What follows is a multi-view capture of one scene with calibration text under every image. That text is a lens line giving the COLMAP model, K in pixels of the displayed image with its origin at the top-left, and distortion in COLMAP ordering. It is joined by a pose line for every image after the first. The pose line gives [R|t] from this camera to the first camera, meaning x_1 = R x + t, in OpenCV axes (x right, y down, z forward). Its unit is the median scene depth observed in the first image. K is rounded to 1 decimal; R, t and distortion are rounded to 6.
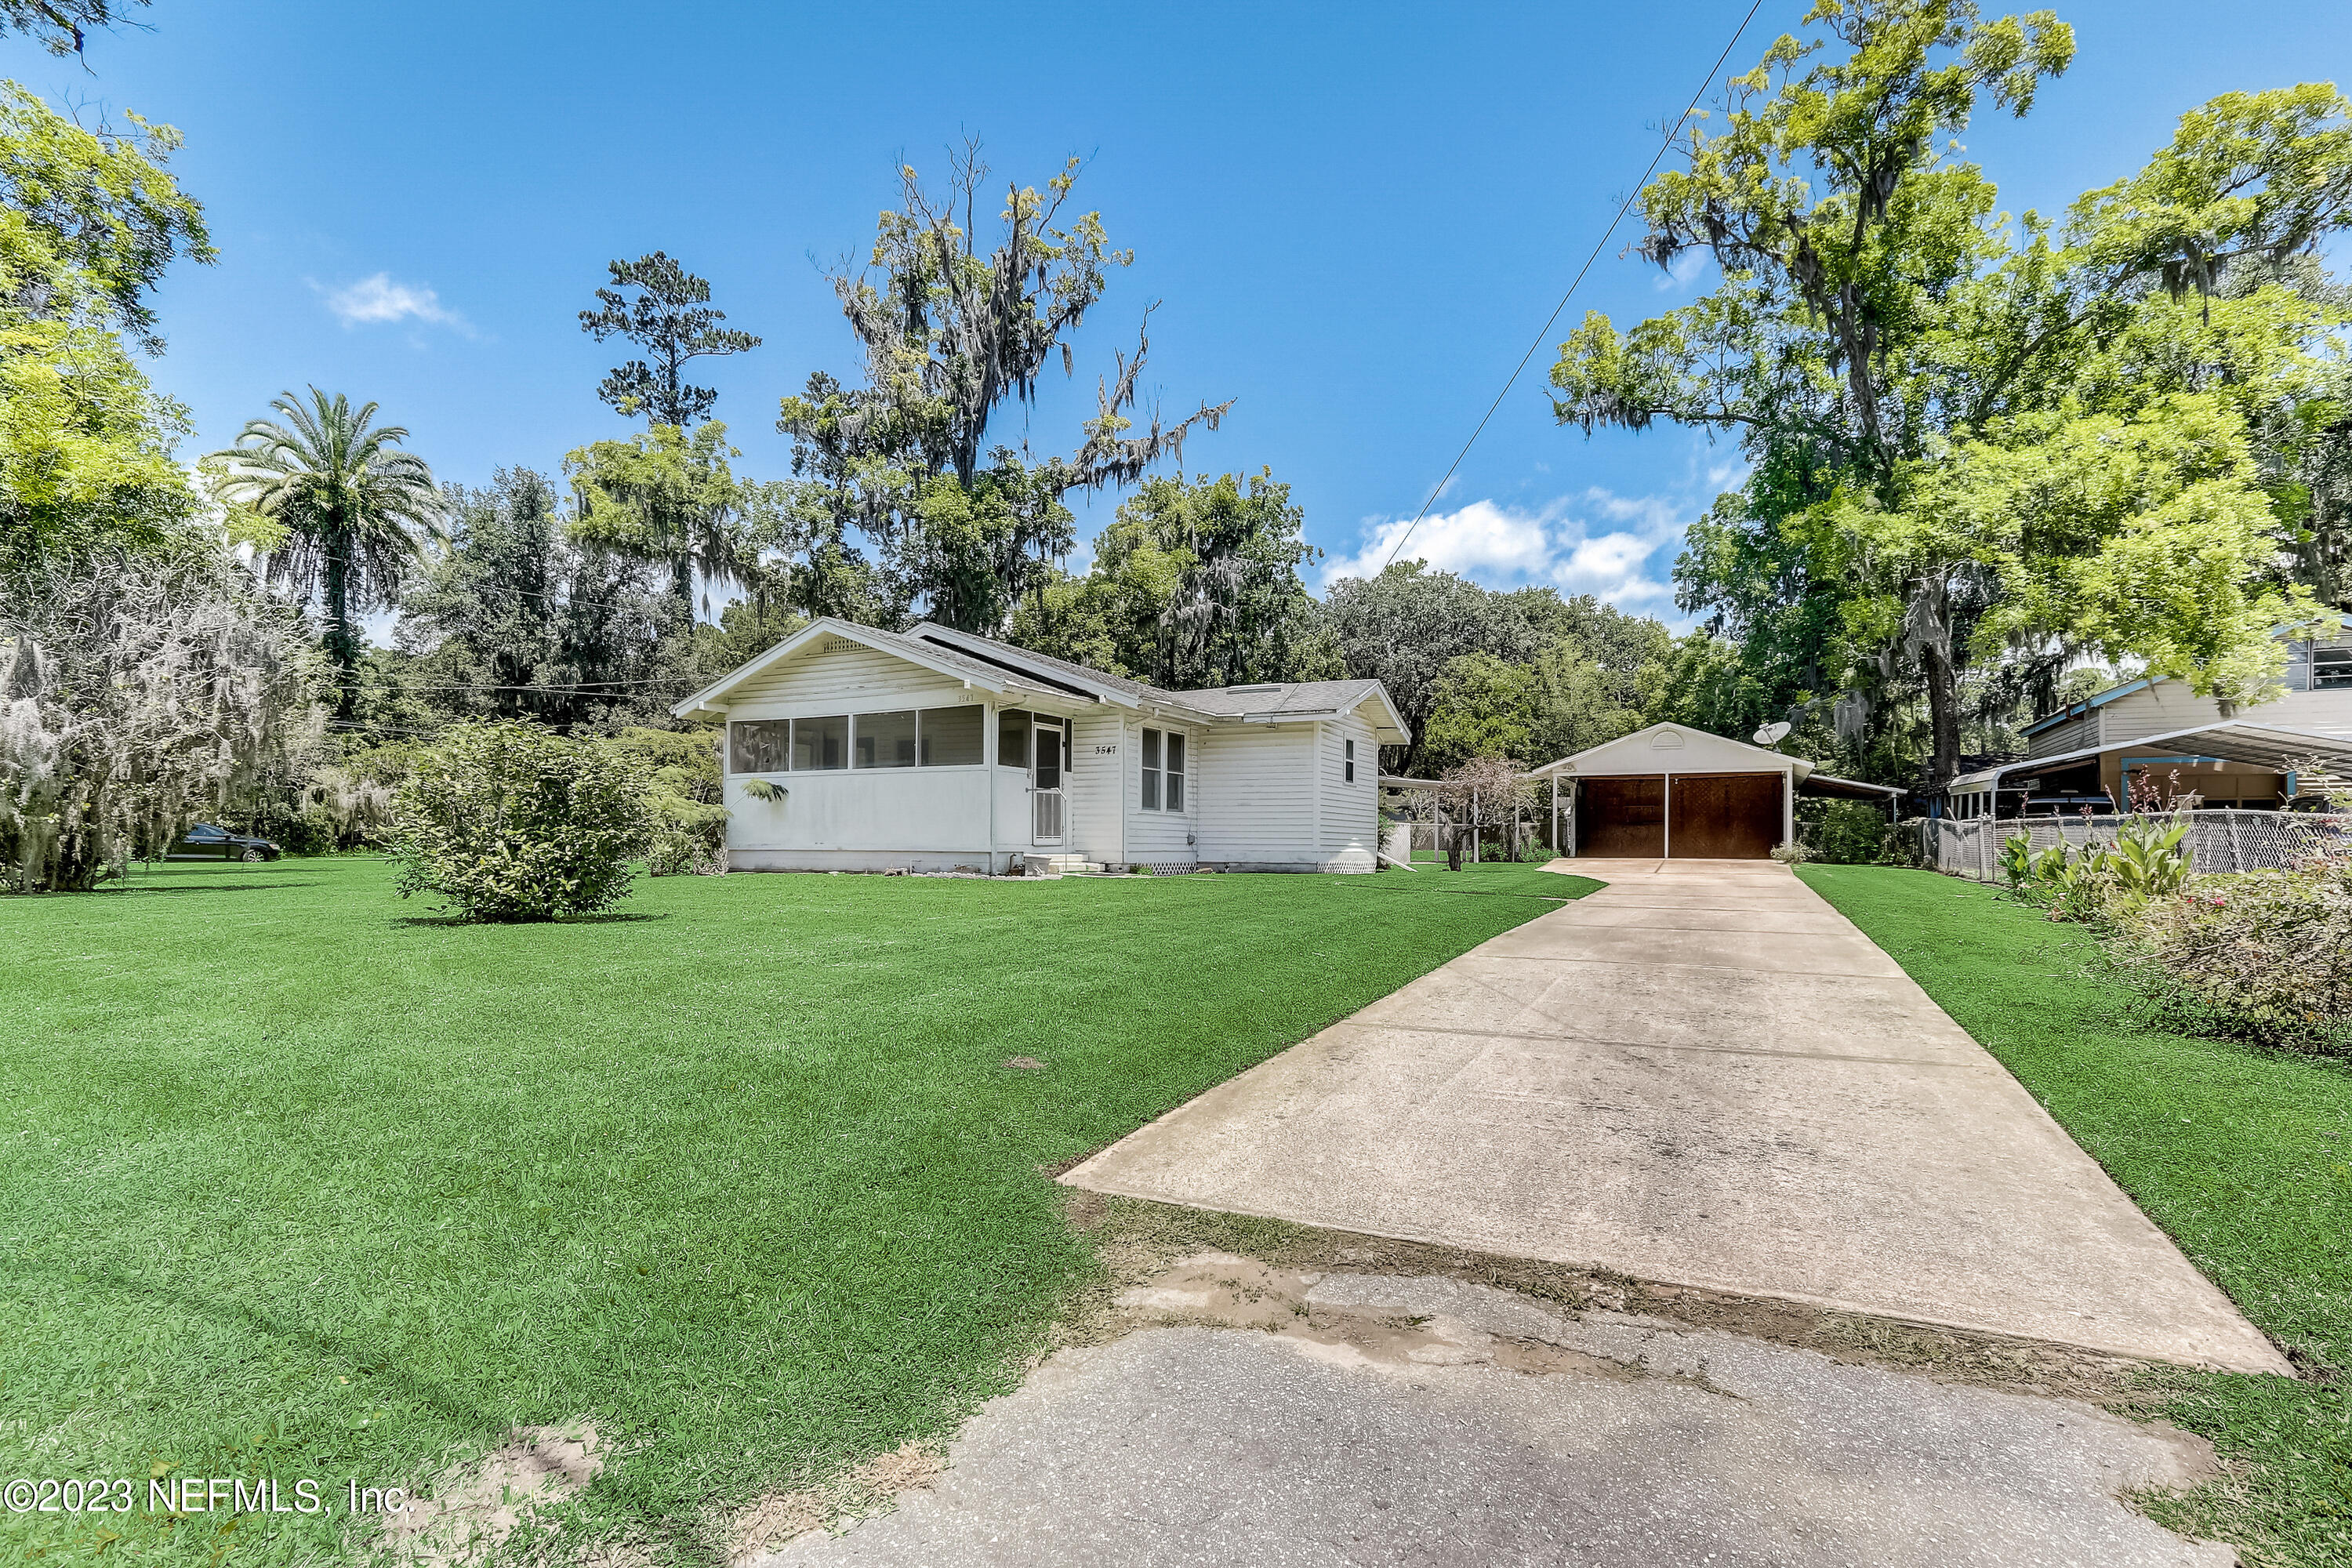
lens RADIAL K [[1089.2, 0, 1231.6], [0, 1089.2, 780.3], [0, 0, 1]] dist [0.043915, 0.000059]
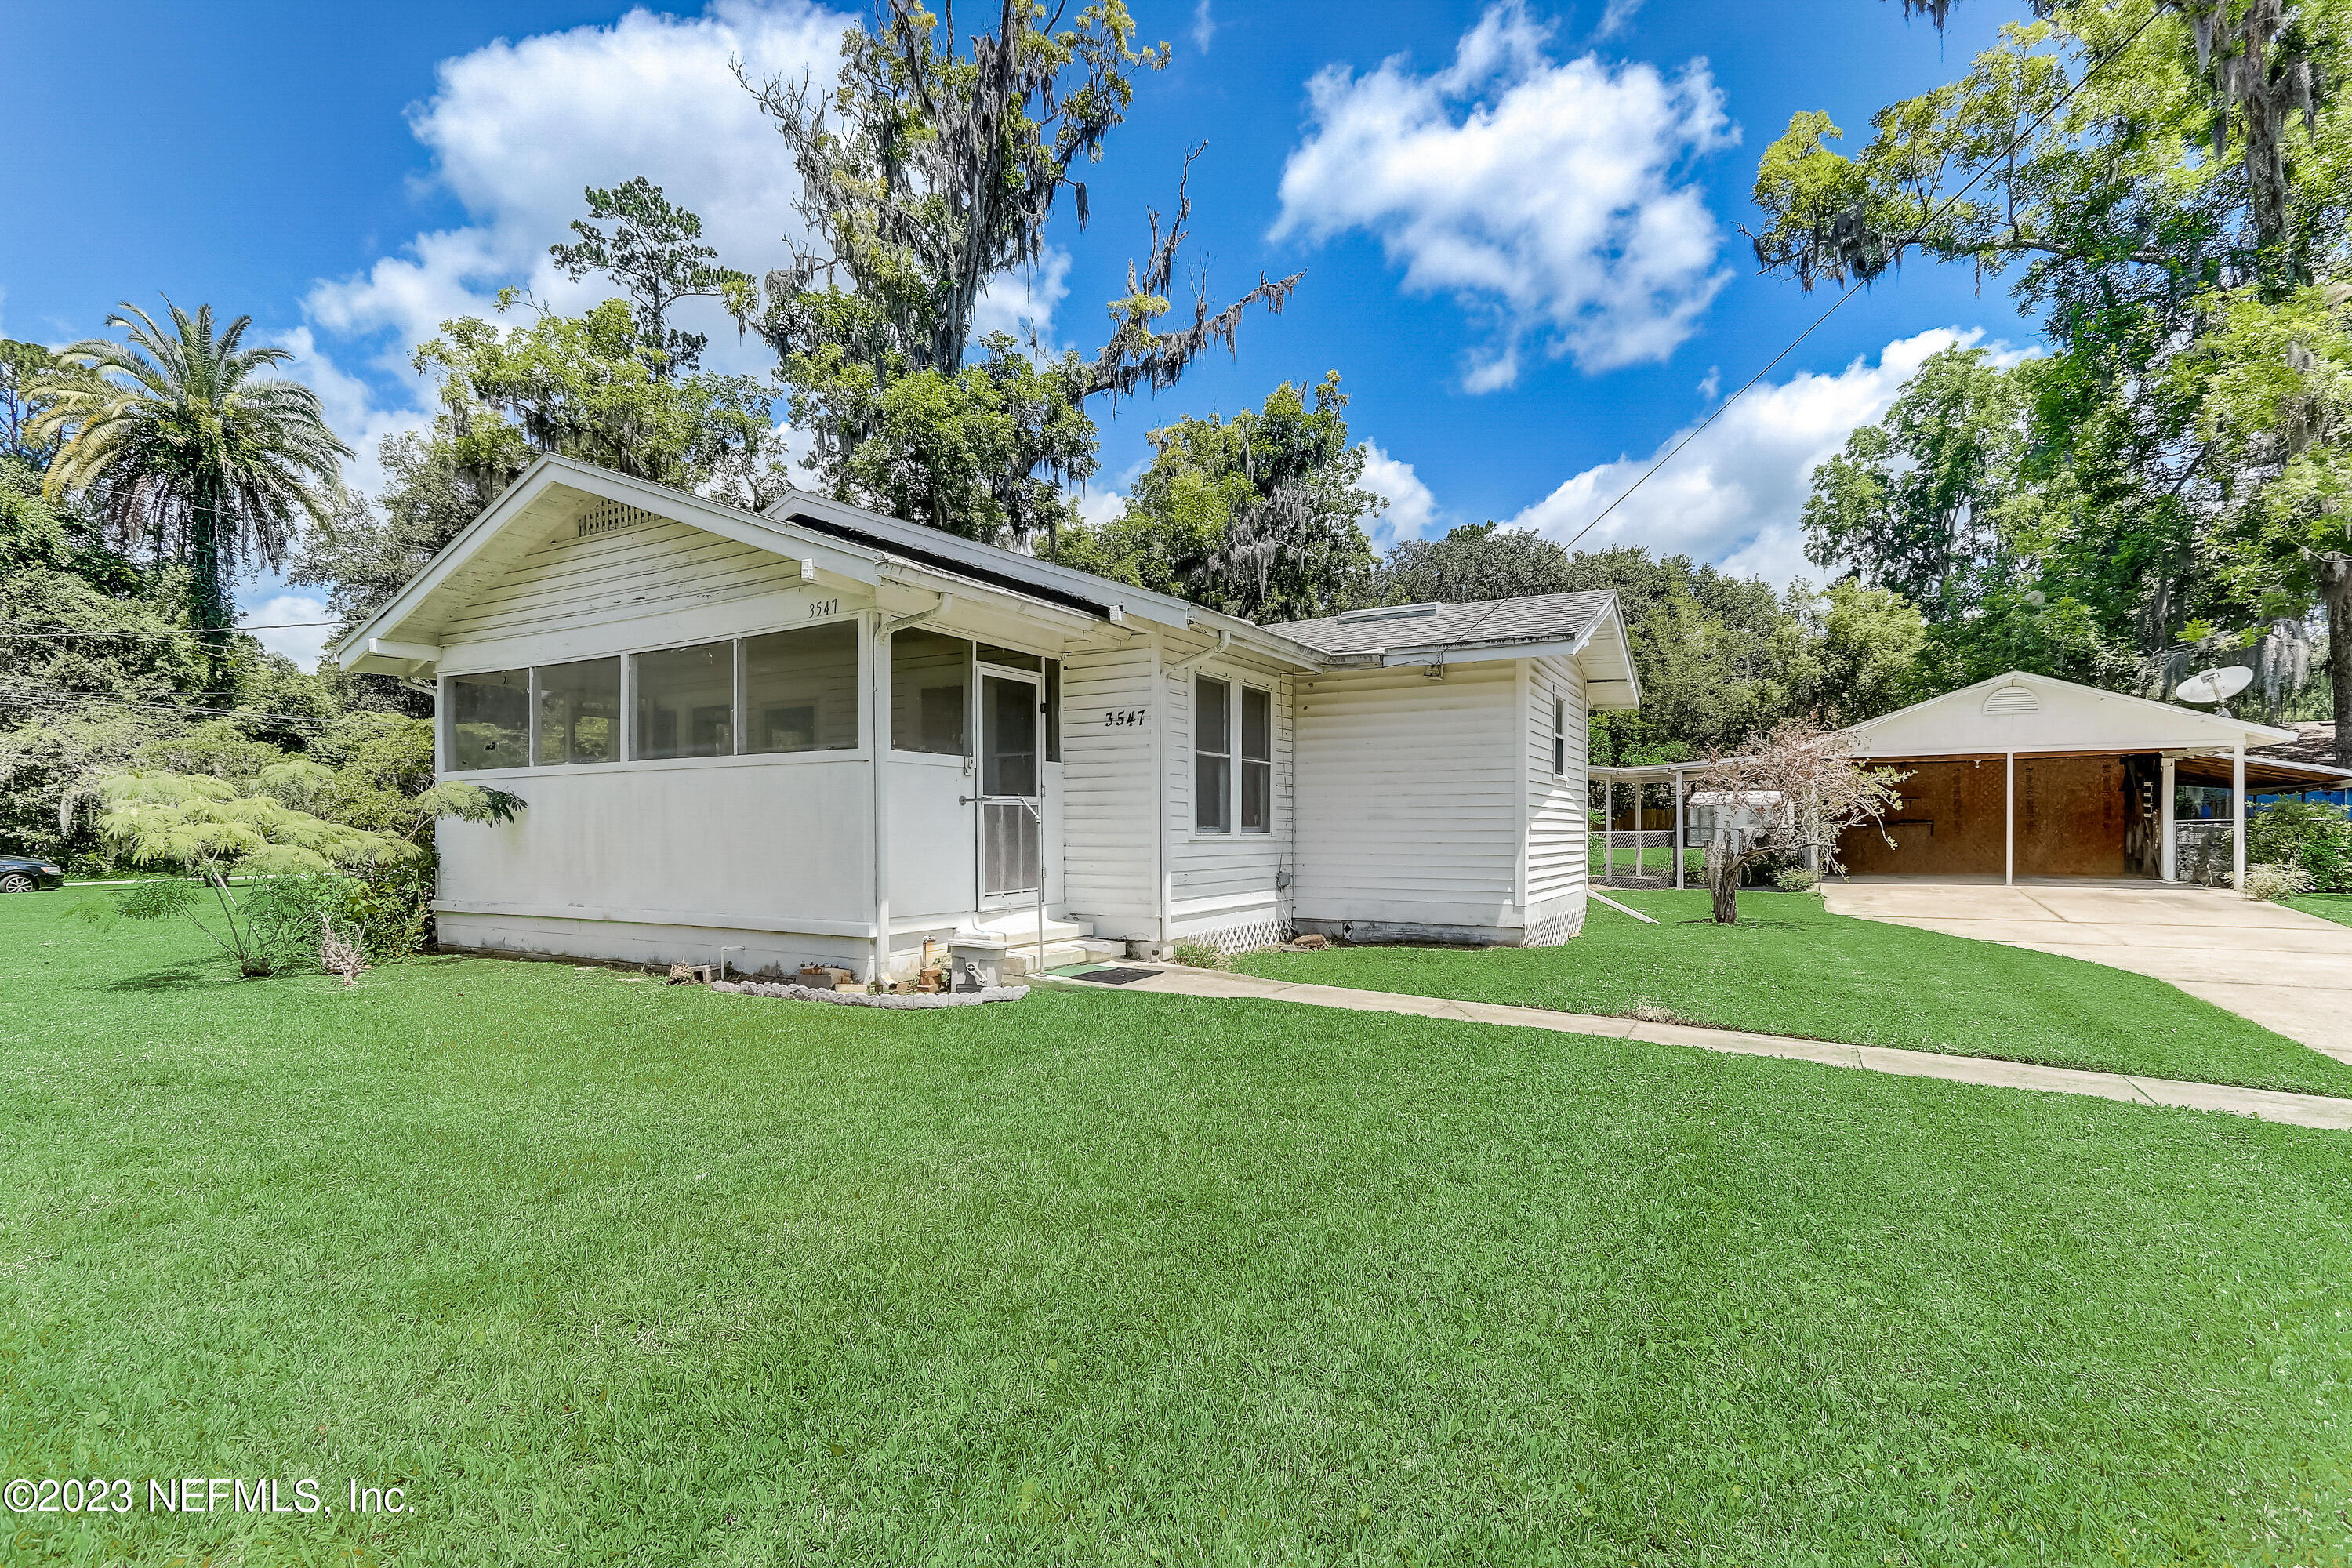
lens RADIAL K [[1065.1, 0, 1176.1], [0, 1065.1, 805.0], [0, 0, 1]] dist [0.003331, 0.000557]
pose [[0.996057, -0.007094, -0.088426, -0.027433], [0.010271, 0.999316, 0.035527, -0.002624], [0.088114, -0.036295, 0.995449, 0.290625]]
